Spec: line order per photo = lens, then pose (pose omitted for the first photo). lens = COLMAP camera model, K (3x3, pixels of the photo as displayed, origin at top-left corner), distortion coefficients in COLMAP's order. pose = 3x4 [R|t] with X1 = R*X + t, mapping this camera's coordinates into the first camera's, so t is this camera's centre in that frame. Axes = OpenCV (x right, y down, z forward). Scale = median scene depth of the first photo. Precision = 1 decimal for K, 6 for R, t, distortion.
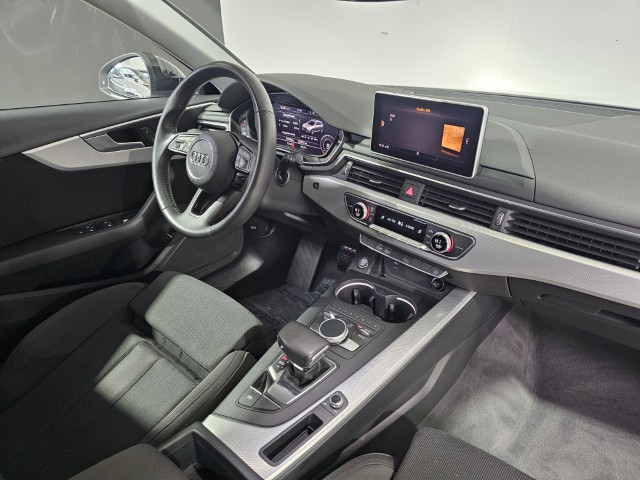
lens RADIAL K [[429.9, 0, 331.2], [0, 429.9, 243.2], [0, 0, 1]] dist [0.003040, -0.000277]
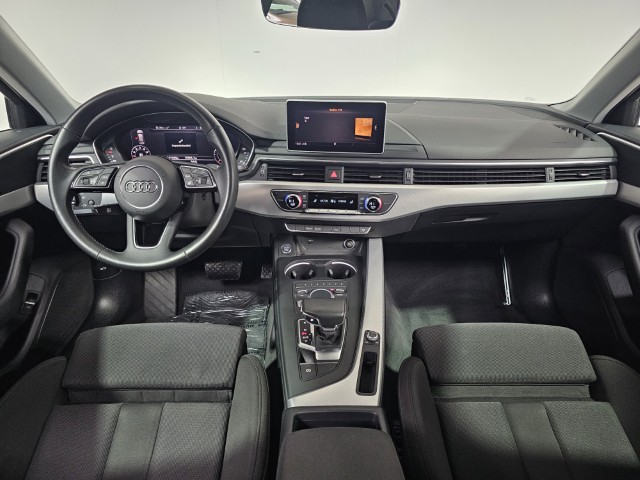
lens RADIAL K [[429.9, 0, 331.2], [0, 429.9, 243.2], [0, 0, 1]] dist [0.003040, -0.000277]
pose [[0.749602, -0.287637, 0.596122, -0.629265], [0.300315, 0.950399, 0.080946, -0.031295], [-0.589837, 0.118347, 0.798803, 0.009140]]
